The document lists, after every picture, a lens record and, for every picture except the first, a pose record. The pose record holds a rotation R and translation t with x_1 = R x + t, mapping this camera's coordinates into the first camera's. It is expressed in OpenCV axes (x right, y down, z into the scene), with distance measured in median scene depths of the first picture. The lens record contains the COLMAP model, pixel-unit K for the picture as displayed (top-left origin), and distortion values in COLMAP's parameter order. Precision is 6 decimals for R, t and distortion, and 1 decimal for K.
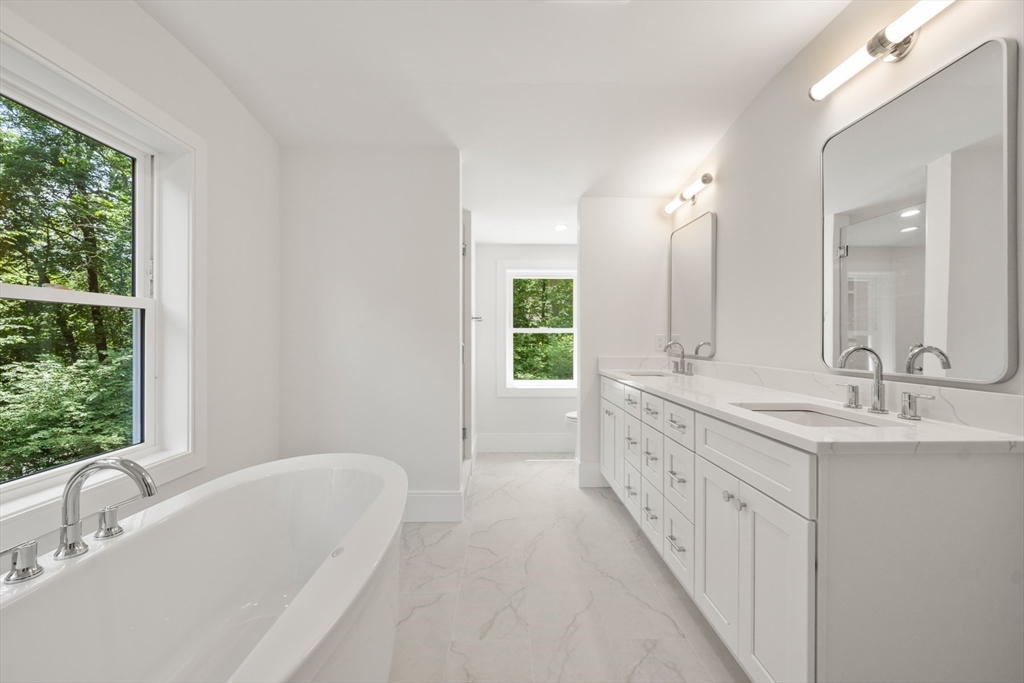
lens RADIAL K [[410.9, 0, 510.5], [0, 410.9, 338.8], [0, 0, 1]] dist [0.007569, 0.000806]
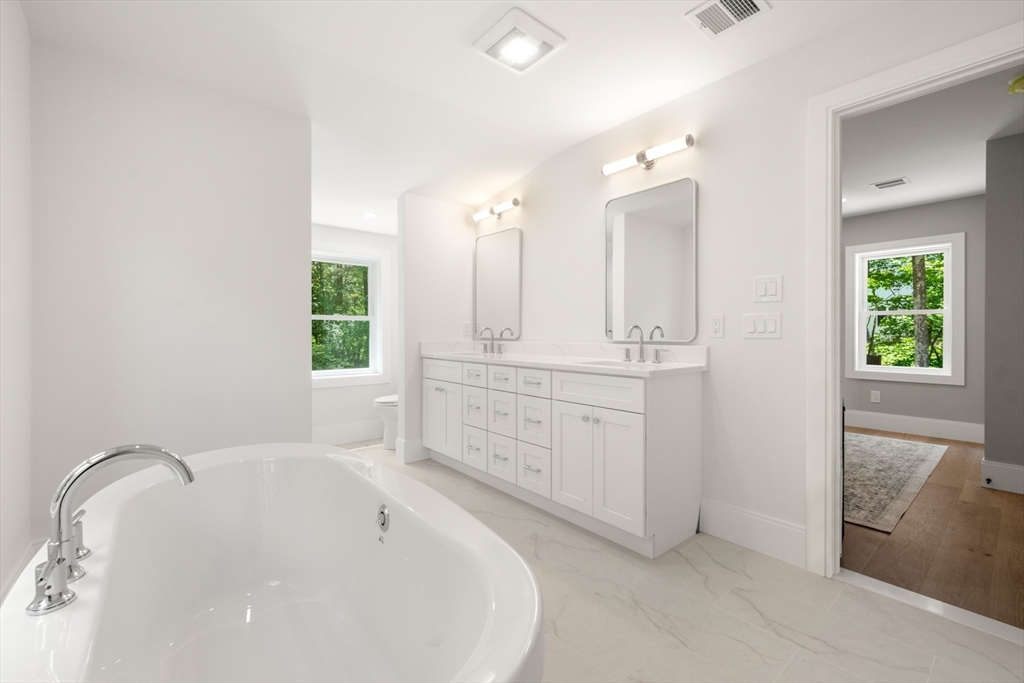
lens RADIAL K [[431.2, 0, 512.4], [0, 431.2, 337.9], [0, 0, 1]] dist [0.002411, -0.001541]
pose [[0.778339, -0.008092, 0.627792, -0.389004], [0.002373, 0.999948, 0.009946, 0.028520], [-0.627840, -0.006251, 0.778317, -0.058744]]
